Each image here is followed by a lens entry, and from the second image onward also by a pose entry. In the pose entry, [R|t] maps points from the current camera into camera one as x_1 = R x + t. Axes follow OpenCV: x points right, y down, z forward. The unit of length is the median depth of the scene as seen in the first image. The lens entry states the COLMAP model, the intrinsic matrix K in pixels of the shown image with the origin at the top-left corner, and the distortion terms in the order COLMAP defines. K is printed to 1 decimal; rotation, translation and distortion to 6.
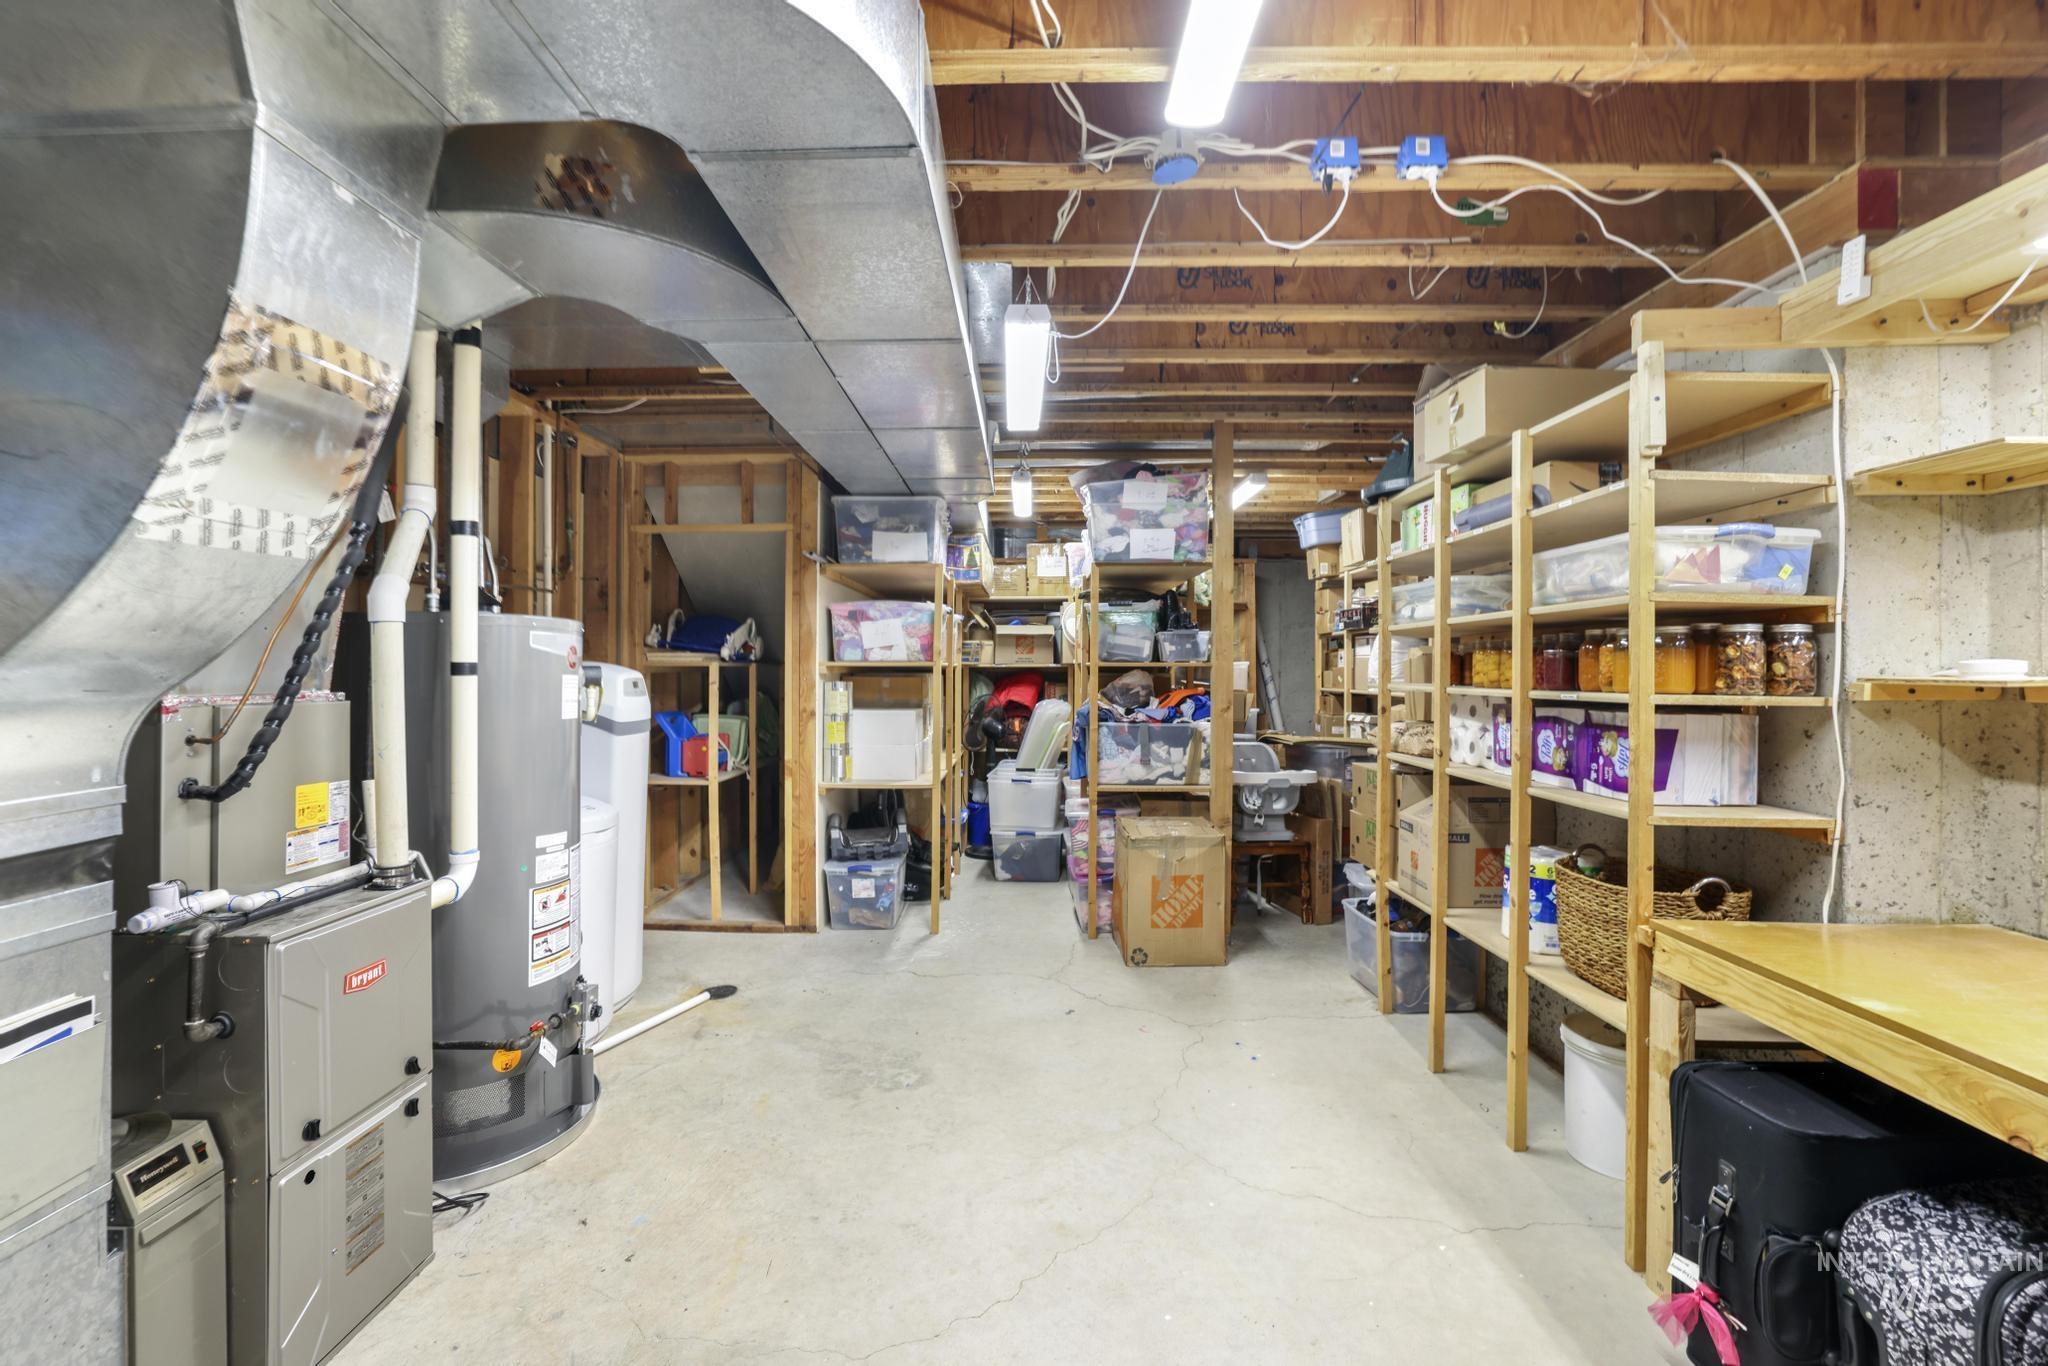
lens RADIAL K [[869.3, 0, 1020.5], [0, 869.3, 676.2], [0, 0, 1]] dist [0.002559, 0.000080]
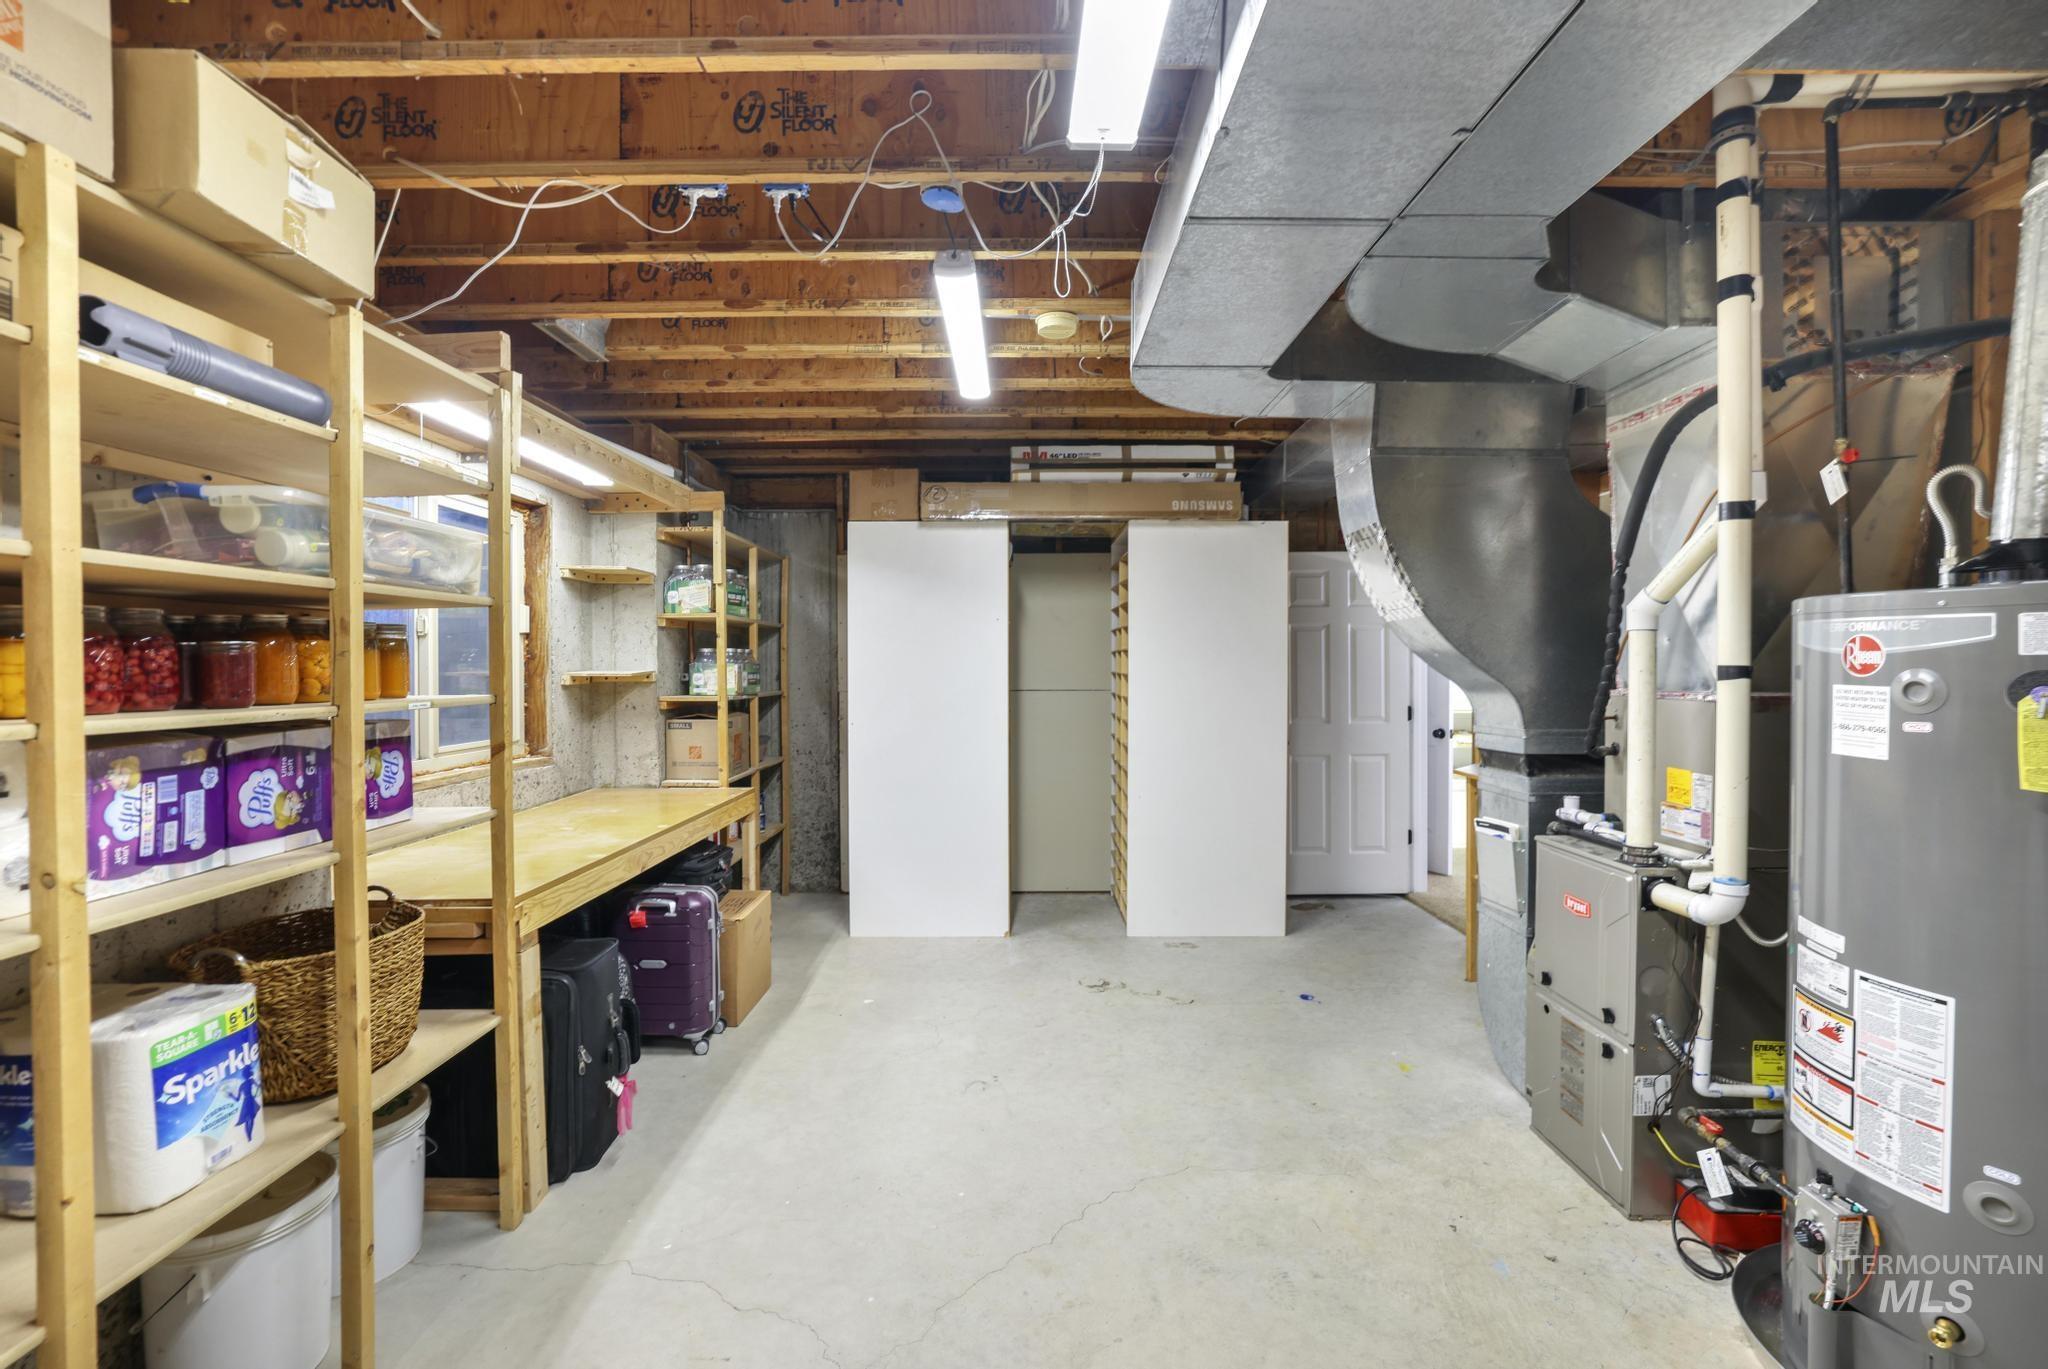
lens RADIAL K [[869.3, 0, 1020.8], [0, 869.3, 677.6], [0, 0, 1]] dist [0.002559, 0.000080]
pose [[-0.999927, -0.002634, -0.011775, 0.083227], [-0.002915, 0.999708, 0.023978, -0.023347], [0.011708, 0.024010, -0.999643, 1.820811]]
